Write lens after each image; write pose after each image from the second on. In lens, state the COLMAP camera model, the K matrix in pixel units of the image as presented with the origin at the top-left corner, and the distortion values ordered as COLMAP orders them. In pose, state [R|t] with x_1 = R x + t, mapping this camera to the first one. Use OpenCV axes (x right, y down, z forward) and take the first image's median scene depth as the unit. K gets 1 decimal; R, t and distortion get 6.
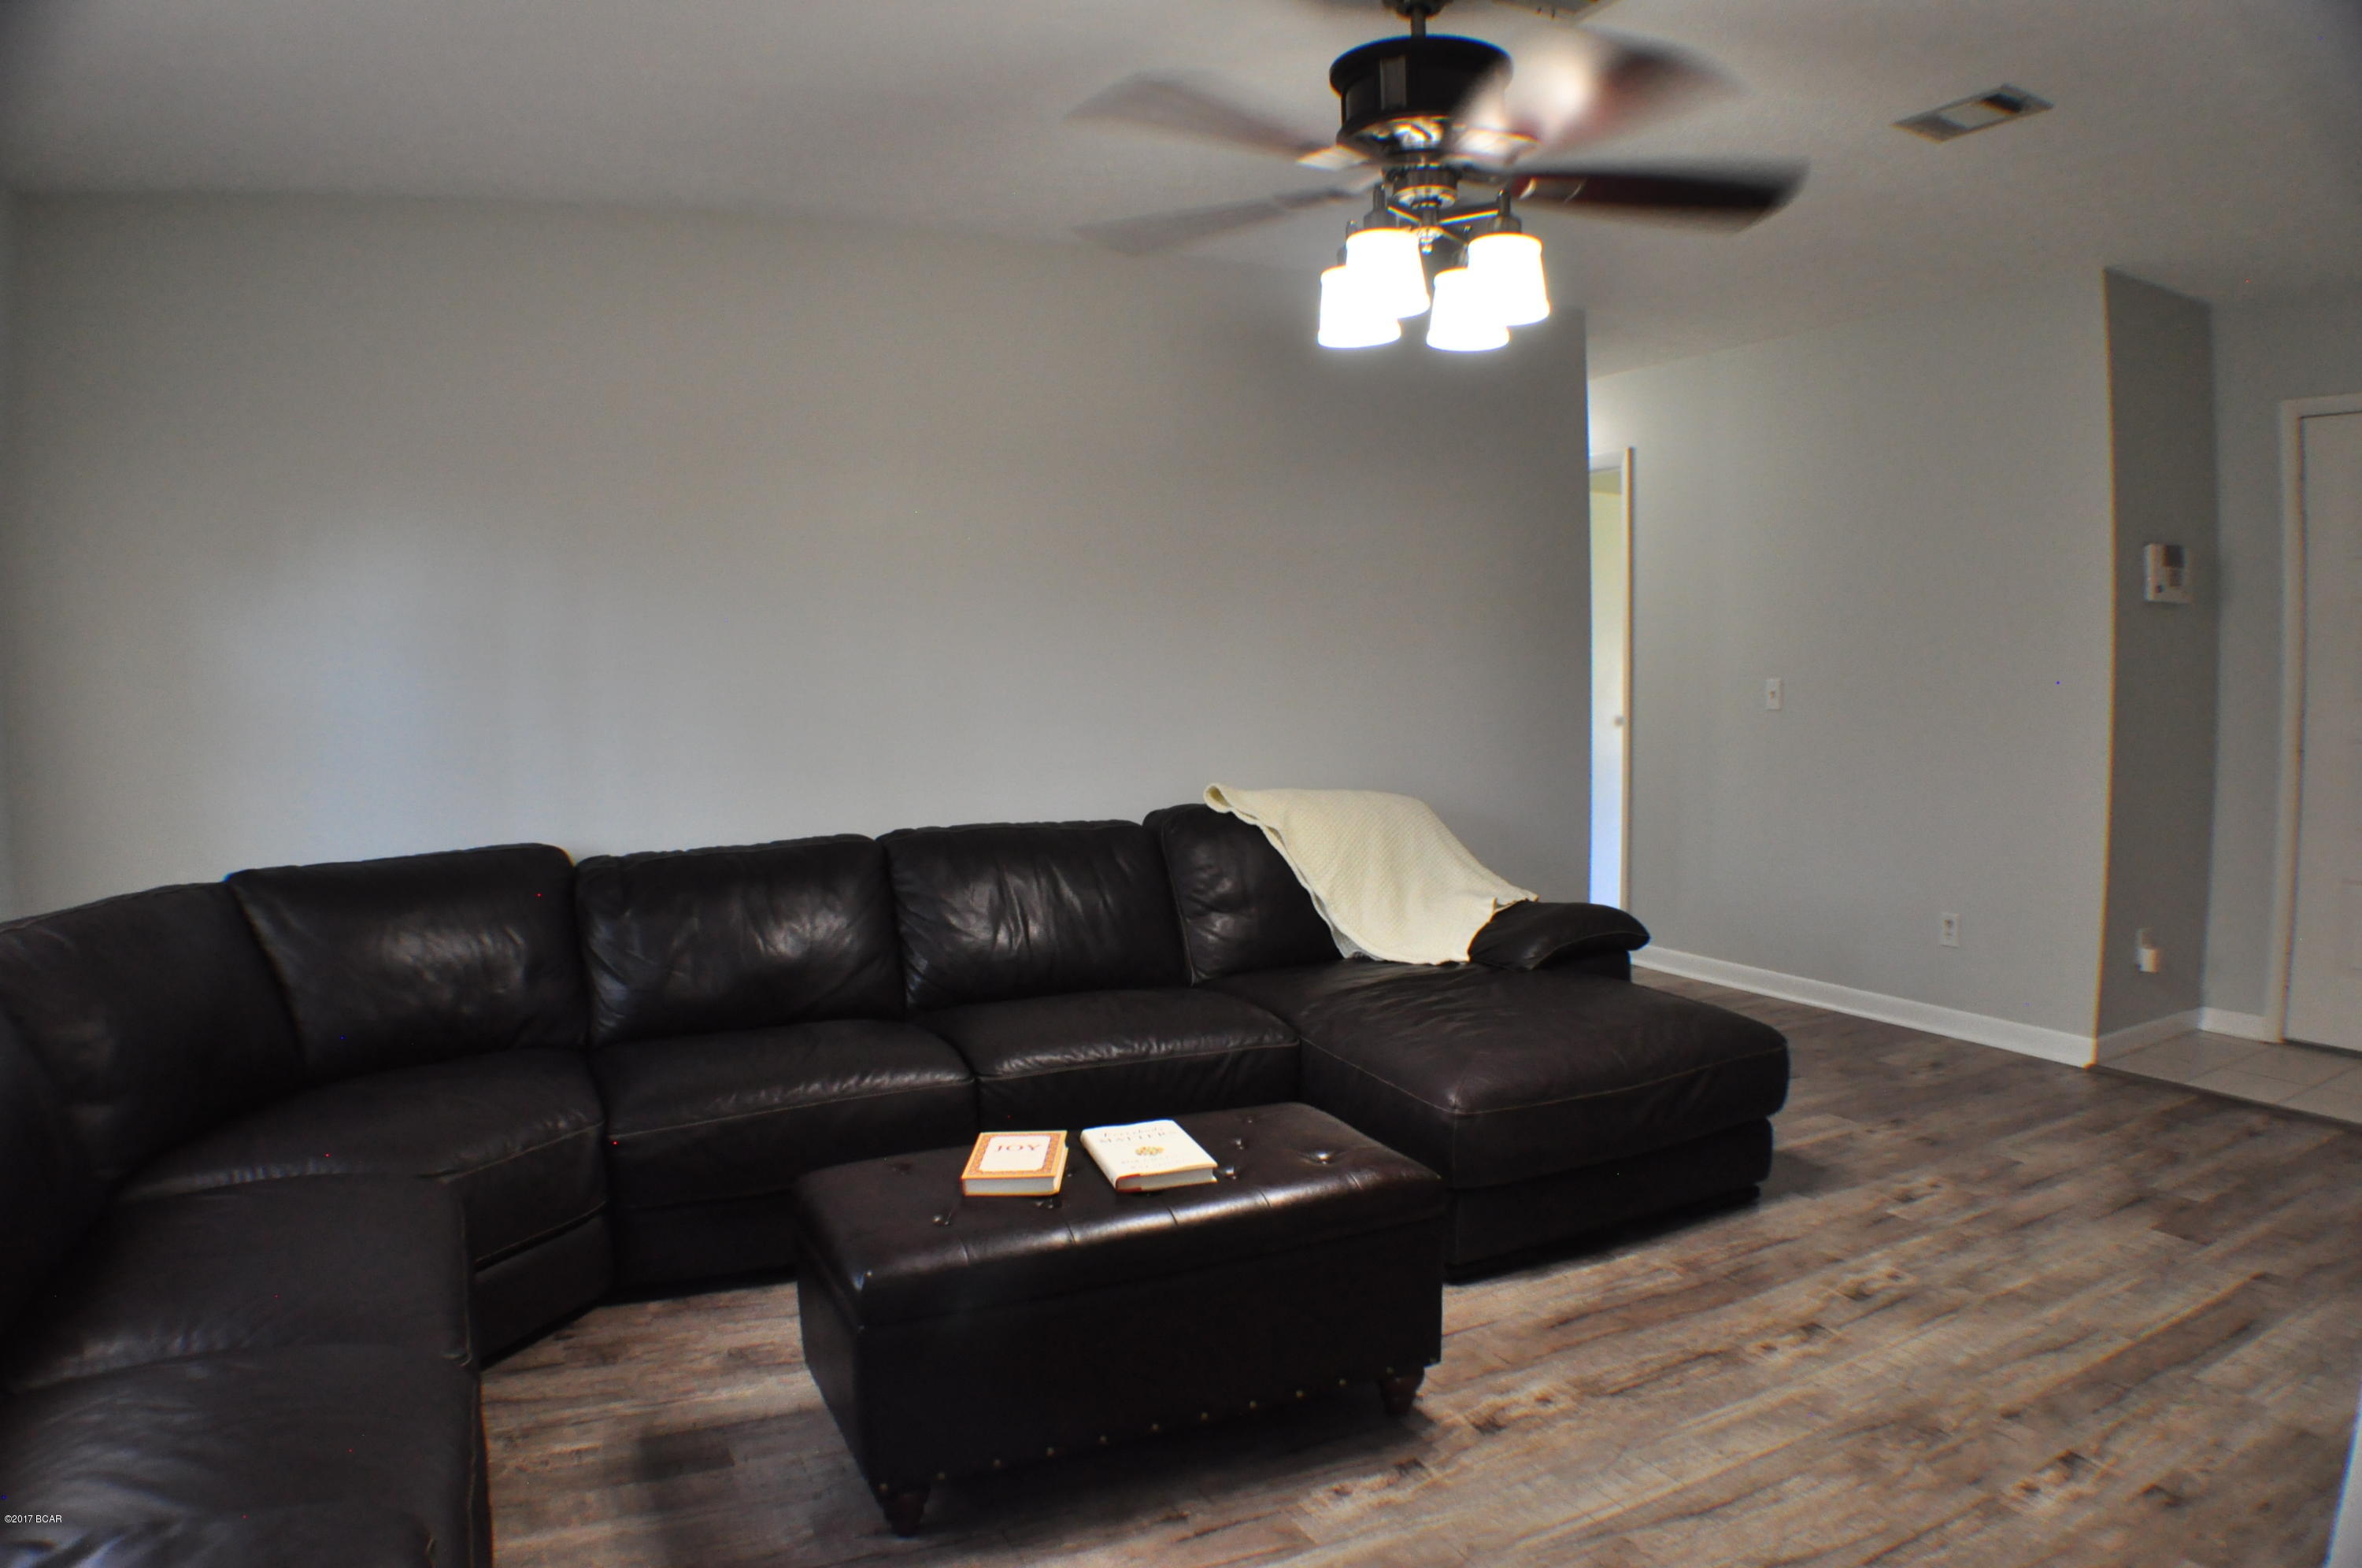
lens RADIAL K [[1524.2, 0, 1191.8], [0, 1524.2, 815.5], [0, 0, 1]] dist [-0.210310, 0.047591]
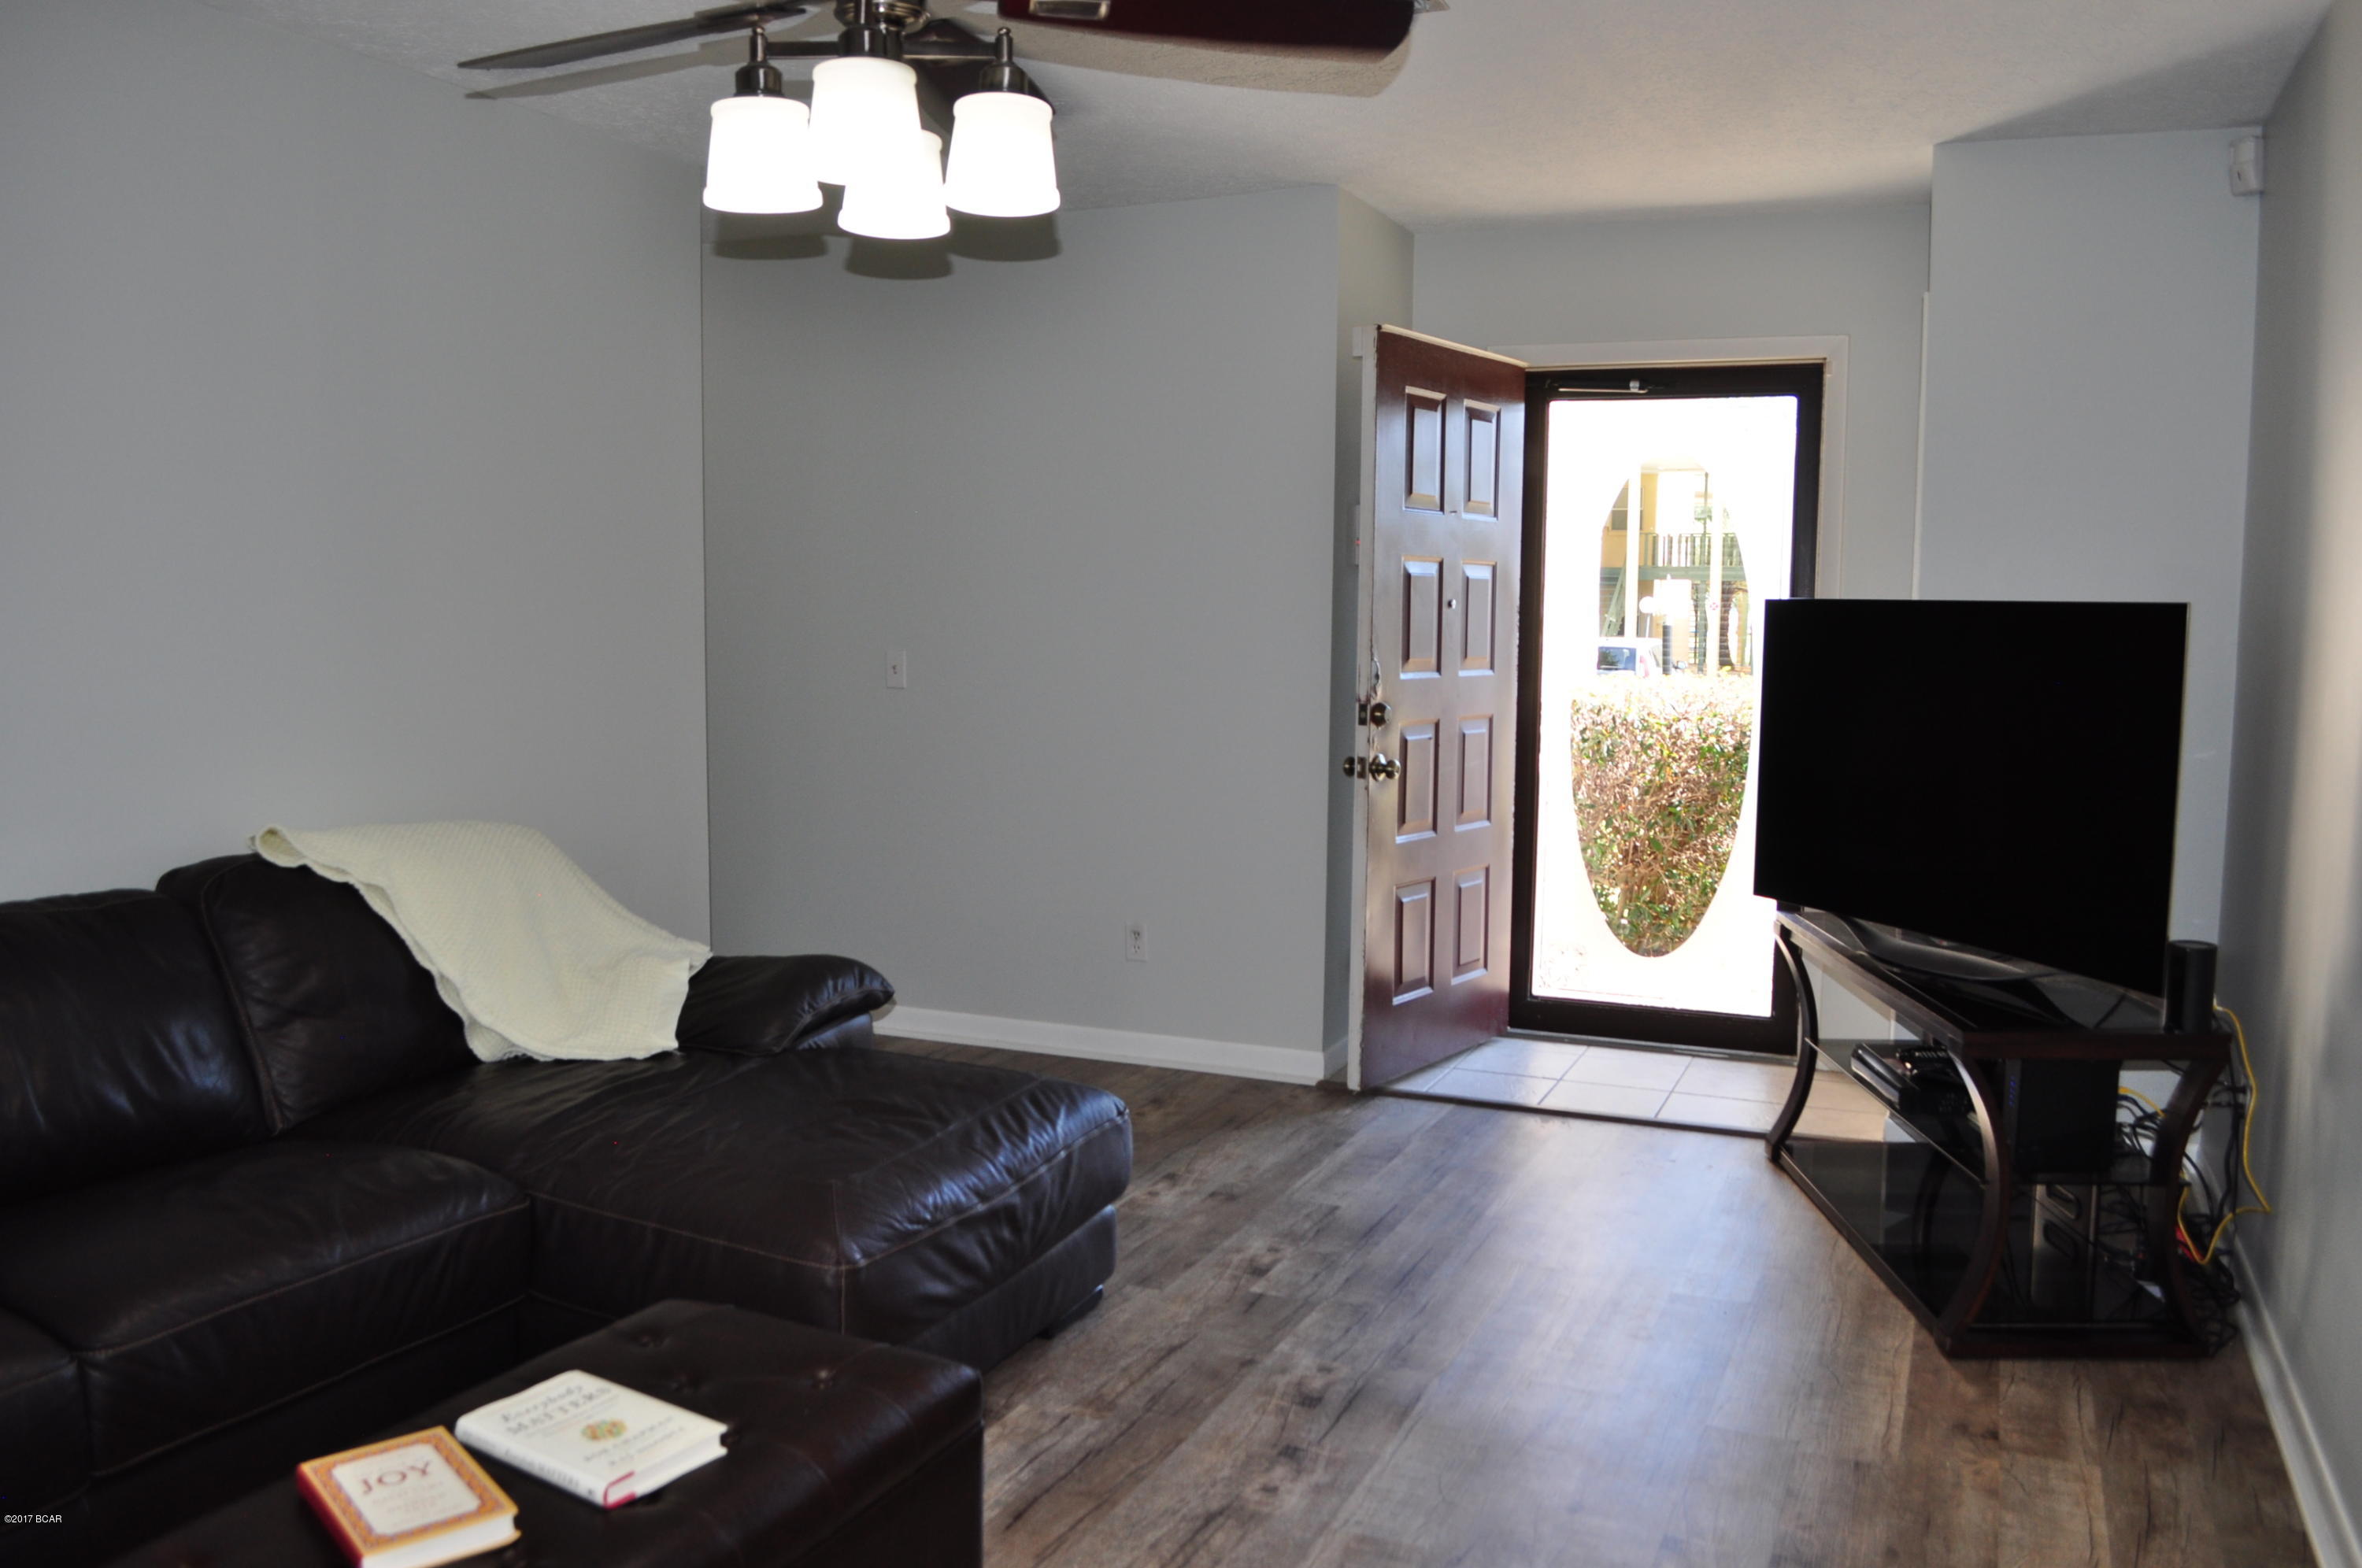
lens RADIAL K [[1871.6, 0, 1181.5], [0, 1871.6, 801.8], [0, 0, 1]] dist [-0.083423, 0.008641]
pose [[0.771796, -0.044597, 0.634304, -0.222685], [0.040609, 0.998958, 0.020824, -0.037101], [-0.634572, 0.009686, 0.772803, 0.153357]]
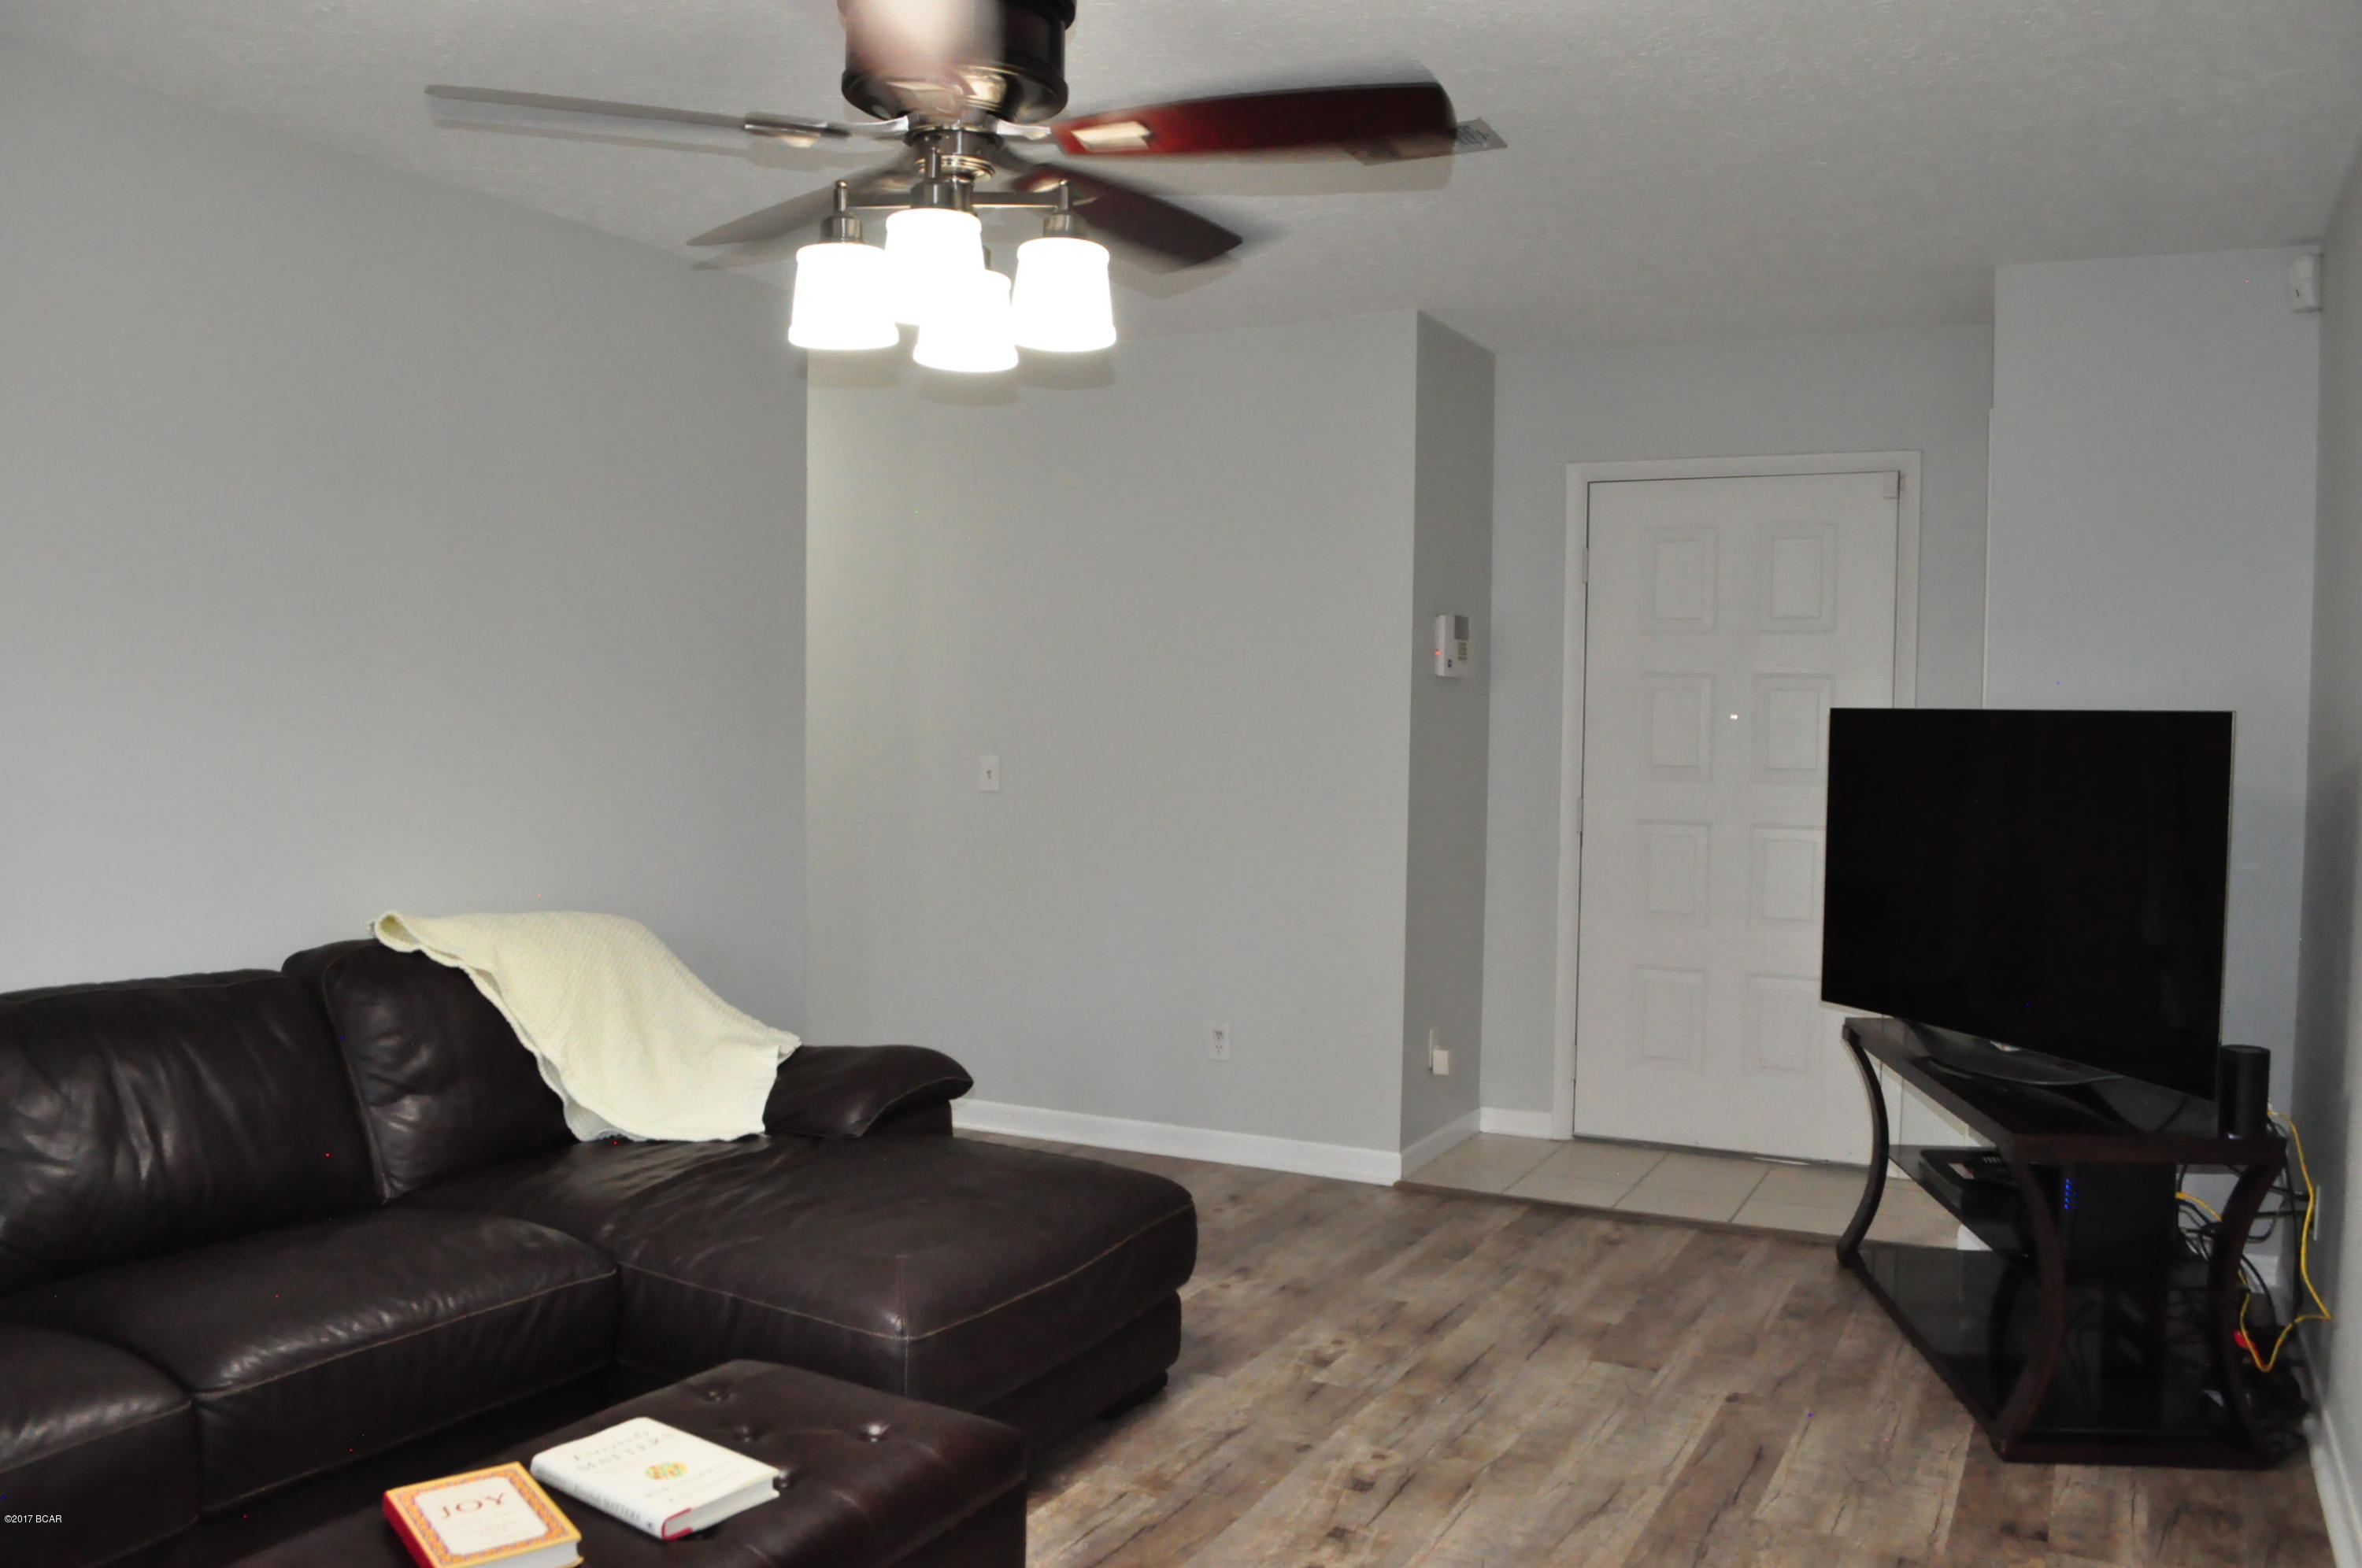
lens RADIAL K [[1871.6, 0, 1181.5], [0, 1871.6, 801.8], [0, 0, 1]] dist [-0.083423, 0.008641]
pose [[0.809443, -0.001342, 0.587197, -0.227891], [0.031185, 0.998684, -0.040705, -0.030084], [-0.586370, 0.051260, 0.808420, 0.105371]]
